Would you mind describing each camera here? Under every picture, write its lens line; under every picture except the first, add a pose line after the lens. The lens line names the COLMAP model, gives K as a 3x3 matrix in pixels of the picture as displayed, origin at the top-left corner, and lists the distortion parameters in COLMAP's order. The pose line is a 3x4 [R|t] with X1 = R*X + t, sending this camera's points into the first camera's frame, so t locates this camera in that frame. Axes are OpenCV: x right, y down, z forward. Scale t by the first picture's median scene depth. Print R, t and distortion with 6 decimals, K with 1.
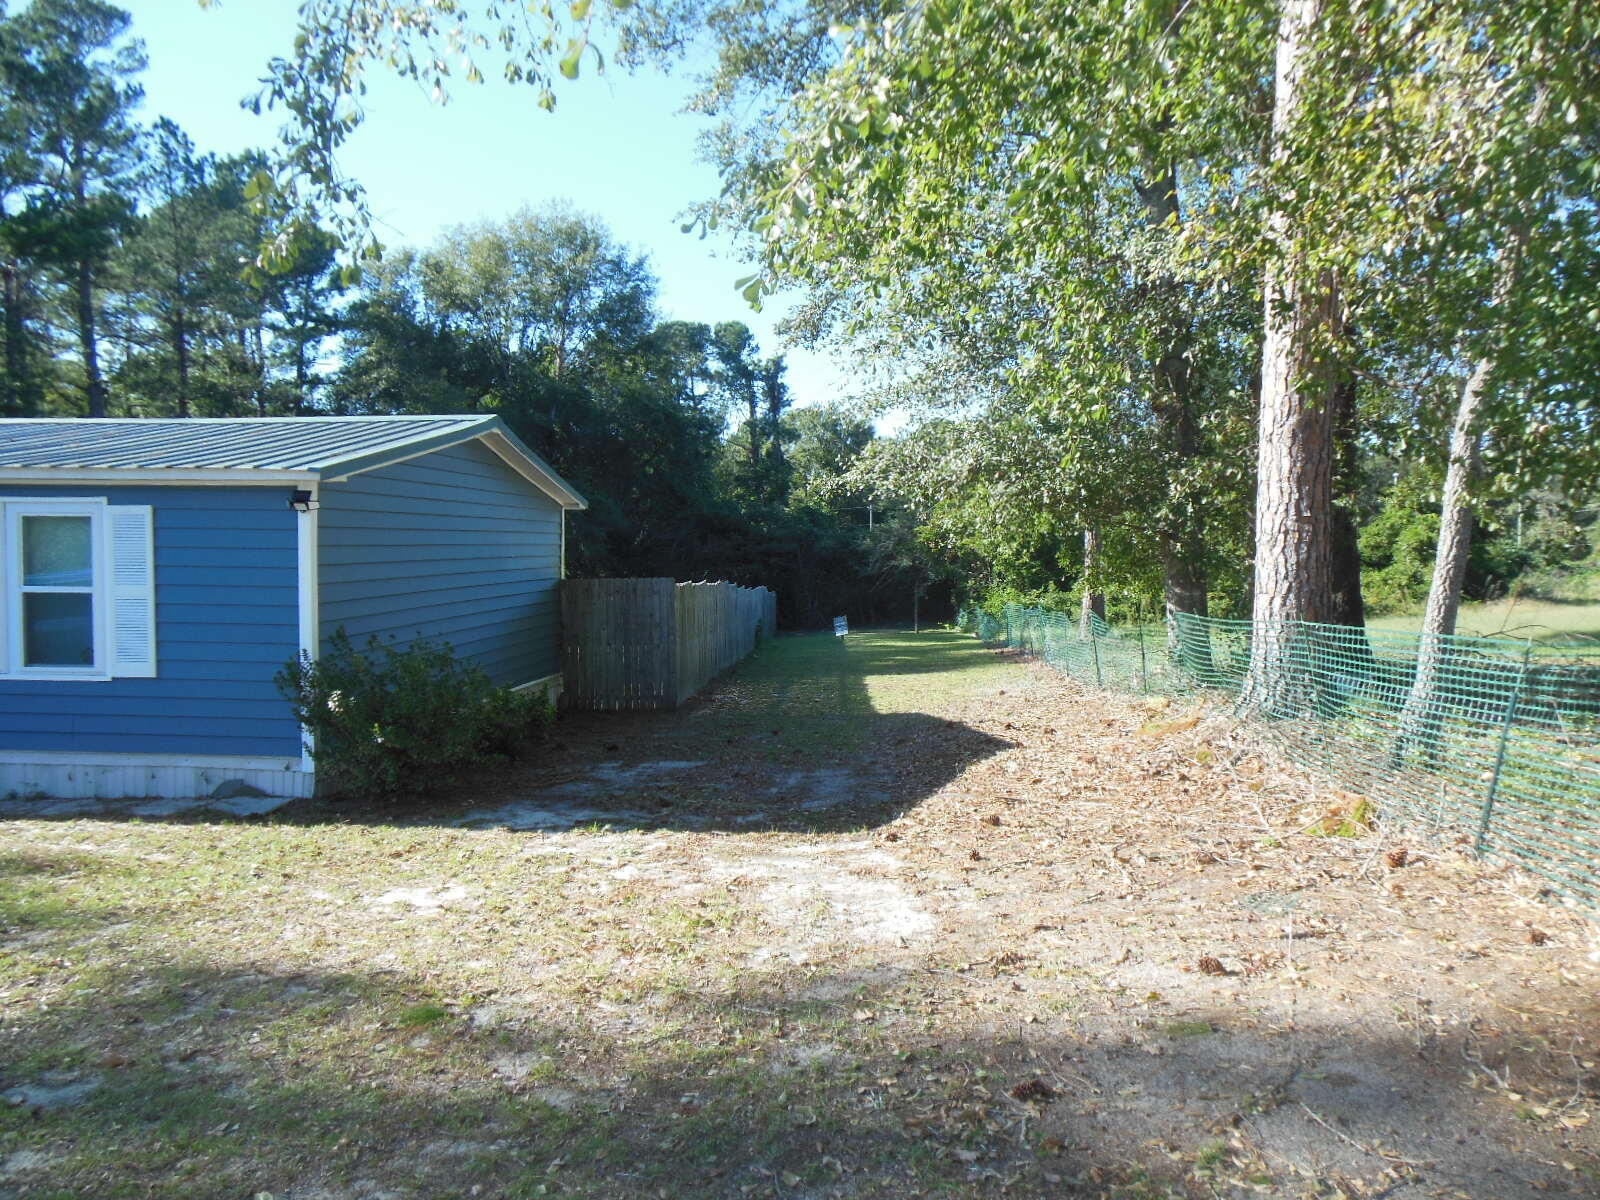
lens RADIAL K [[1222.3, 0, 804.9], [0, 1222.3, 608.3], [0, 0, 1]] dist [-0.059664, 0.014474]
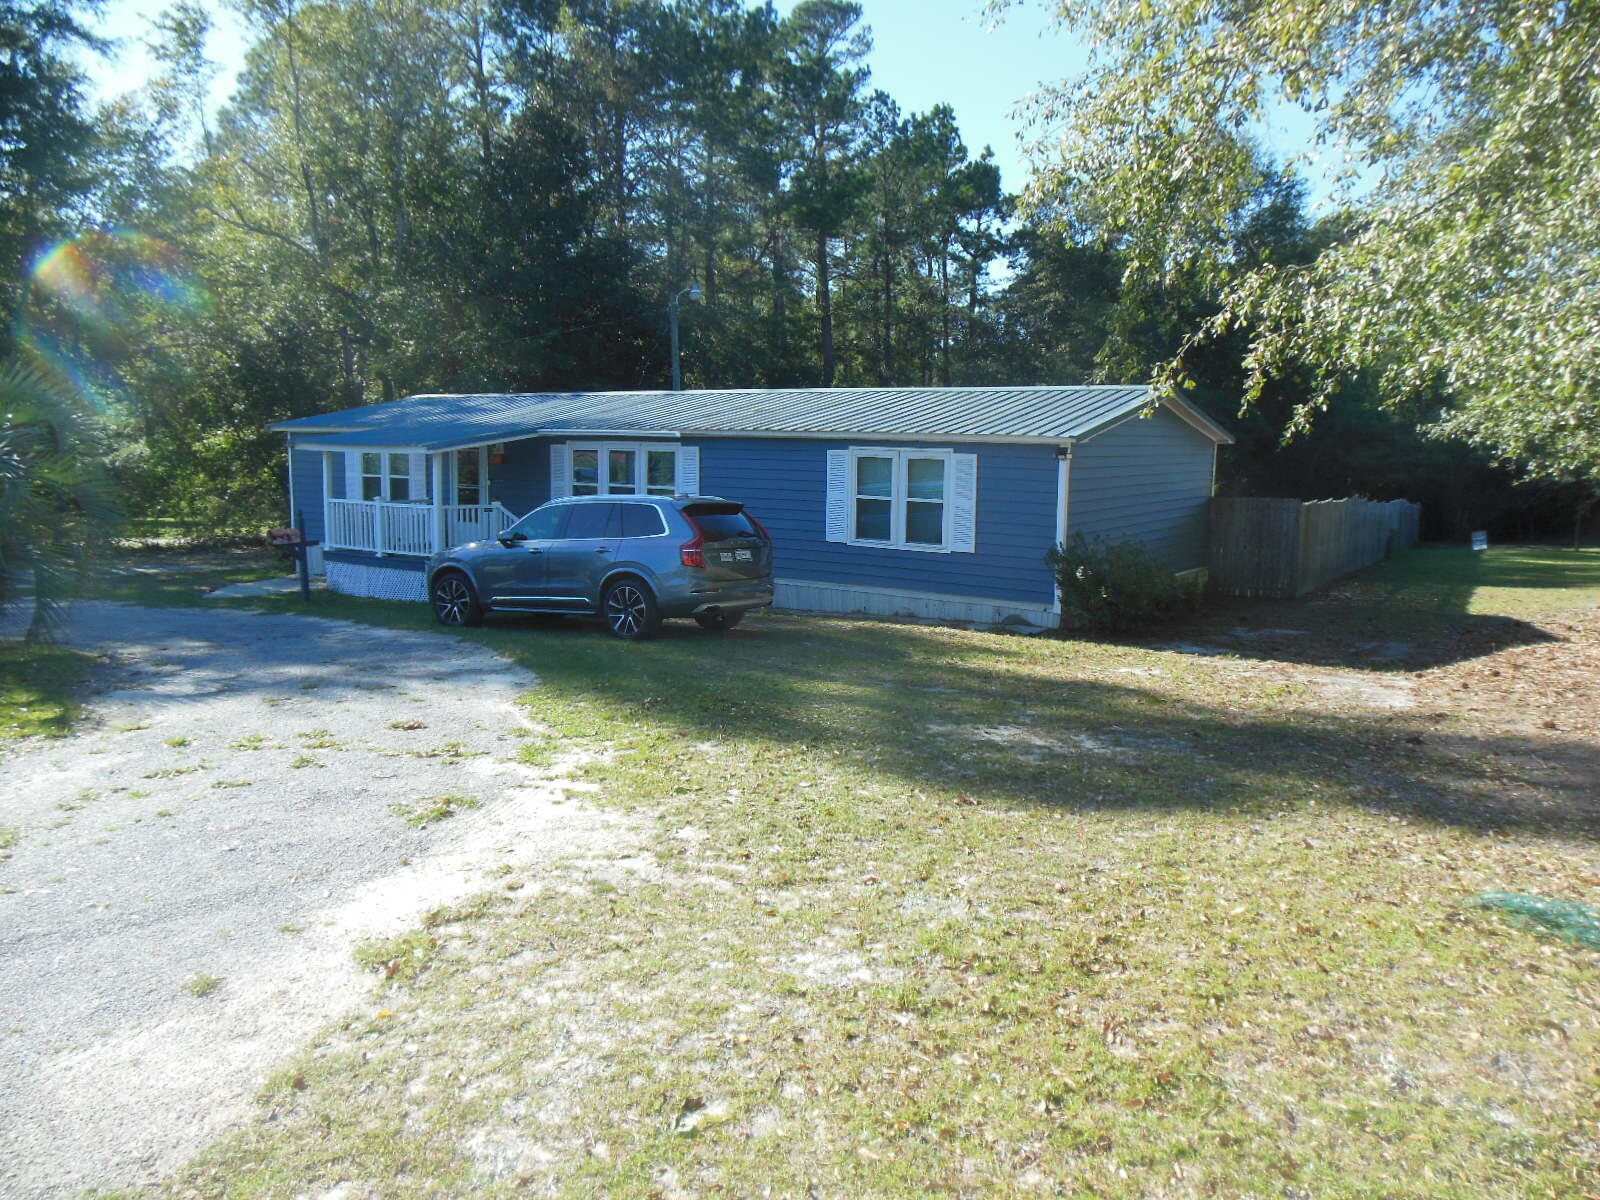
lens RADIAL K [[1222.3, 0, 808.6], [0, 1222.3, 607.7], [0, 0, 1]] dist [-0.059664, 0.014474]
pose [[0.874611, 0.071250, -0.479562, 0.075770], [-0.030905, 0.995324, 0.091515, -0.013093], [0.483840, -0.065219, 0.872723, -0.475016]]
